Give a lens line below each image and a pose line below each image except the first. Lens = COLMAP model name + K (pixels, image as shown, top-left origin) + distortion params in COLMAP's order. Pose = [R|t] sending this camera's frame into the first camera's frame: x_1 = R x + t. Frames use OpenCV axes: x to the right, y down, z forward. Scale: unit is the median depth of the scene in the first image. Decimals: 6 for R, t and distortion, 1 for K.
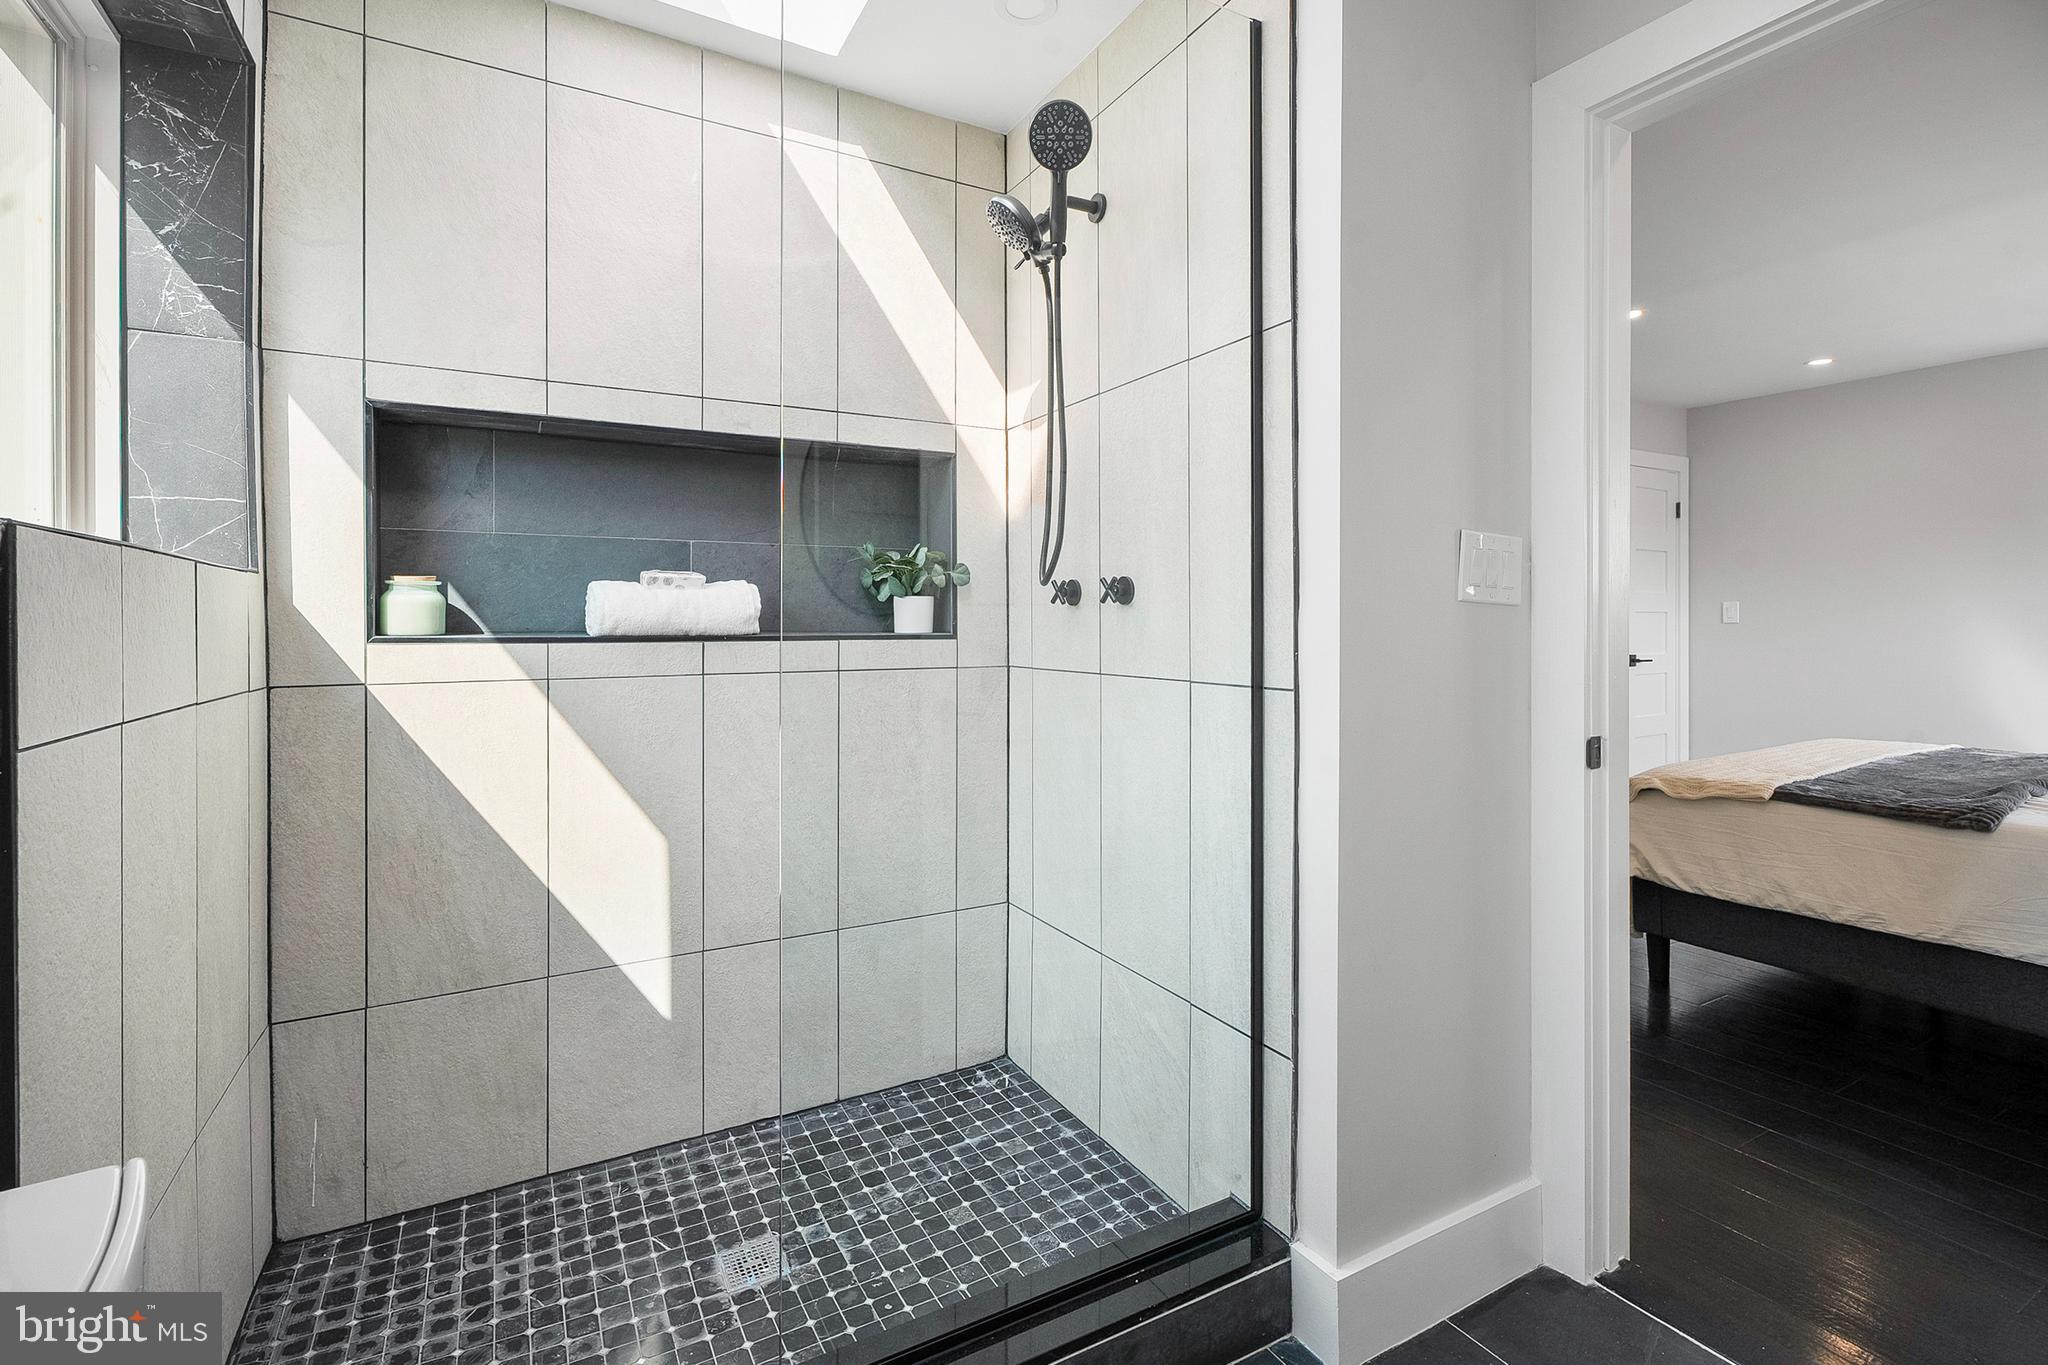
lens RADIAL K [[920.4, 0, 1022.0], [0, 920.4, 673.5], [0, 0, 1]] dist [-0.000109, -0.000431]
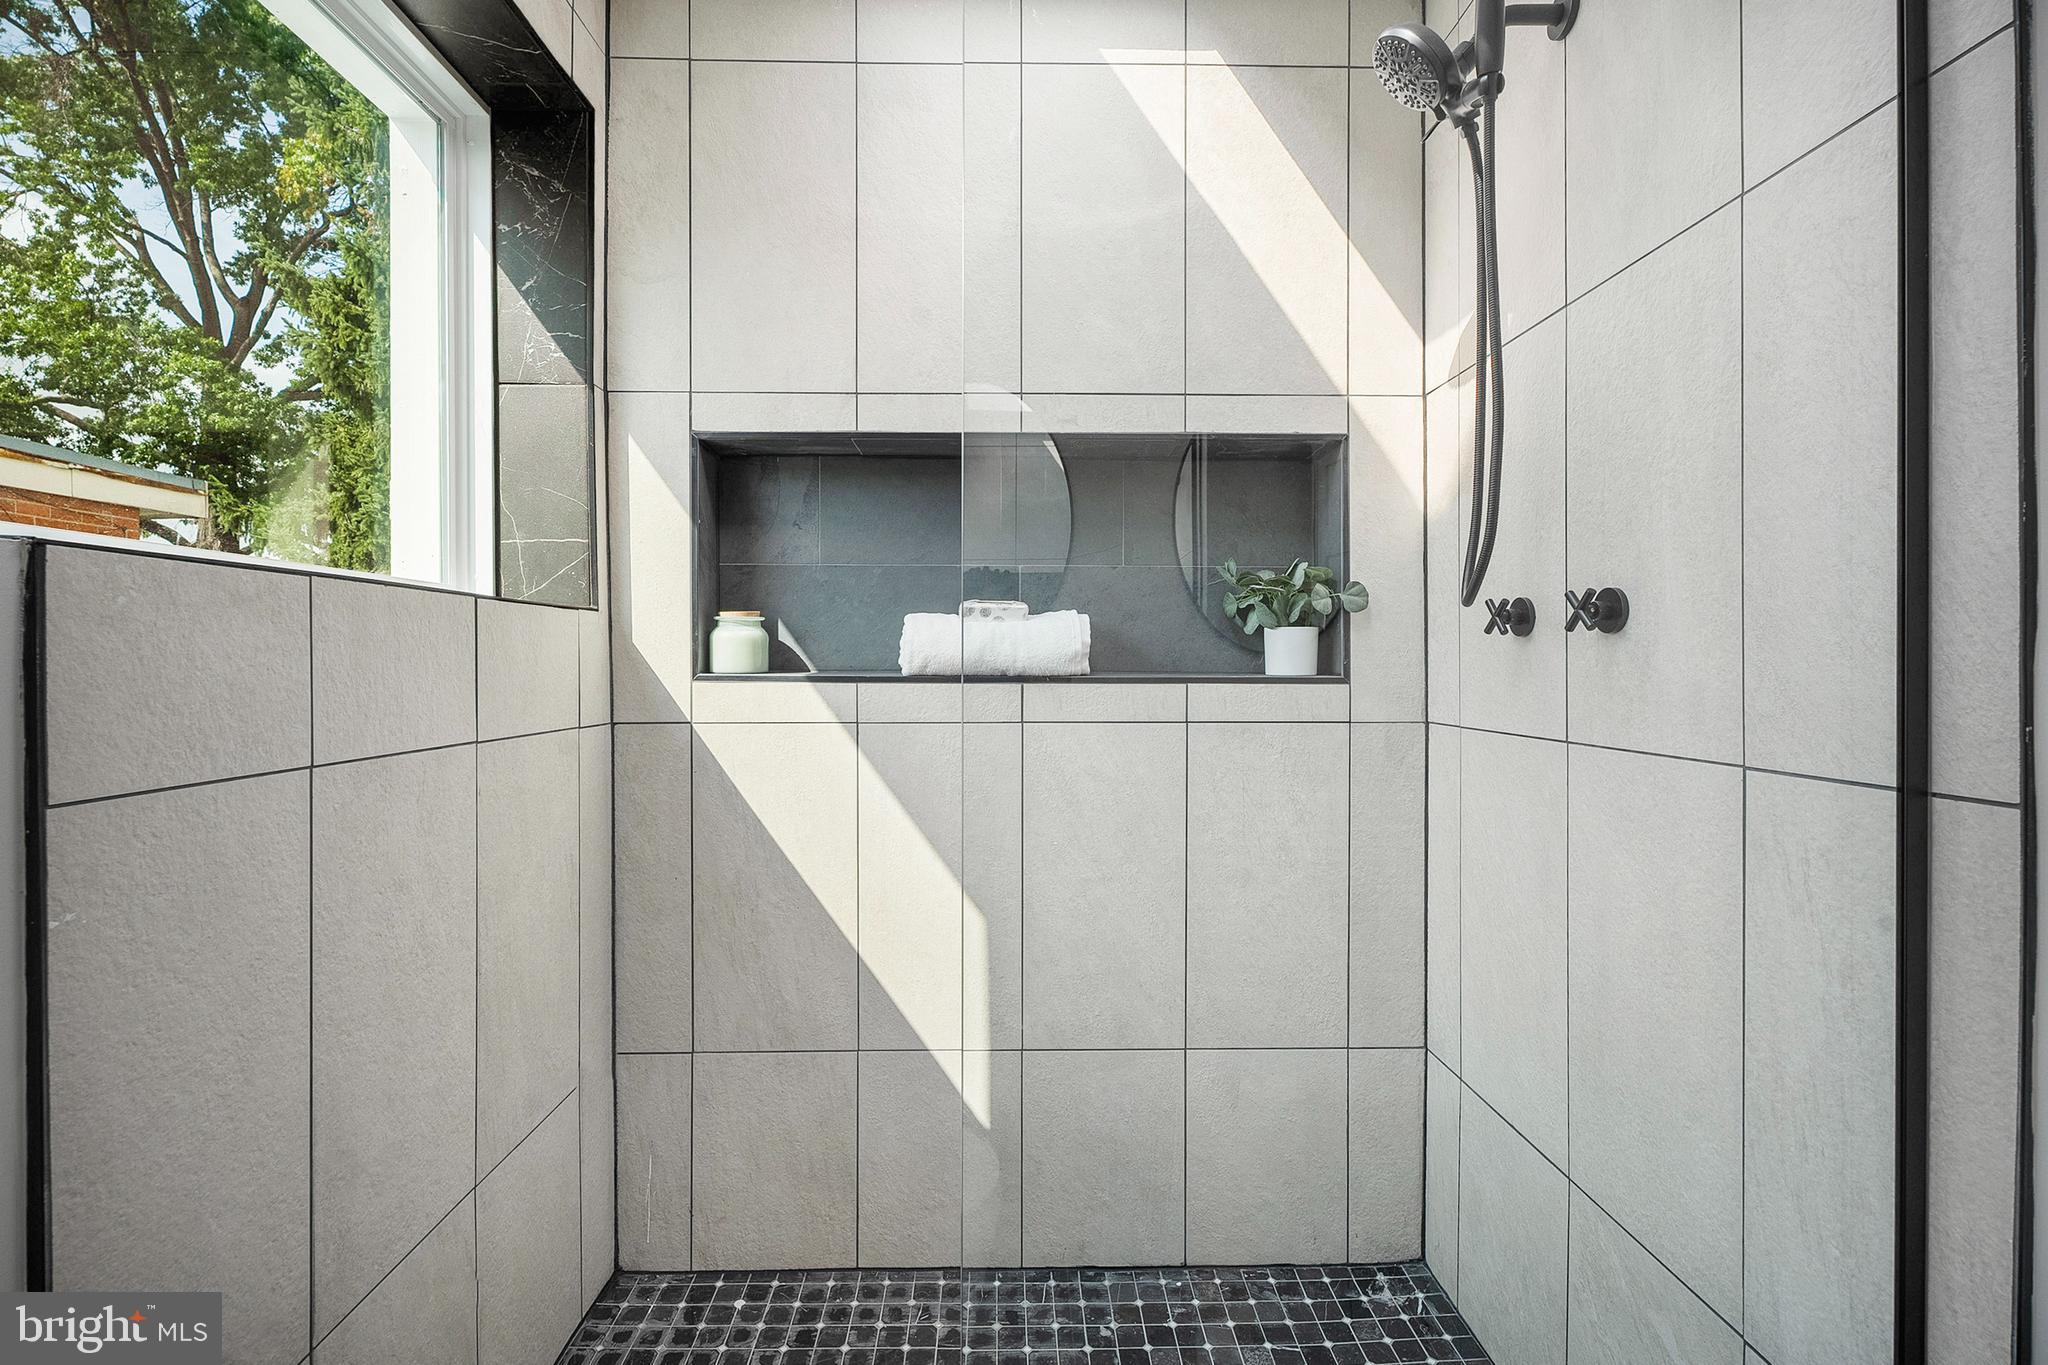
lens RADIAL K [[920.4, 0, 1022.0], [0, 920.4, 673.5], [0, 0, 1]] dist [-0.000109, -0.000431]
pose [[0.886940, 0.009129, -0.461793, 0.044692], [-0.028535, 0.998978, -0.035059, -0.014585], [0.461001, 0.044272, 0.886294, 0.263456]]
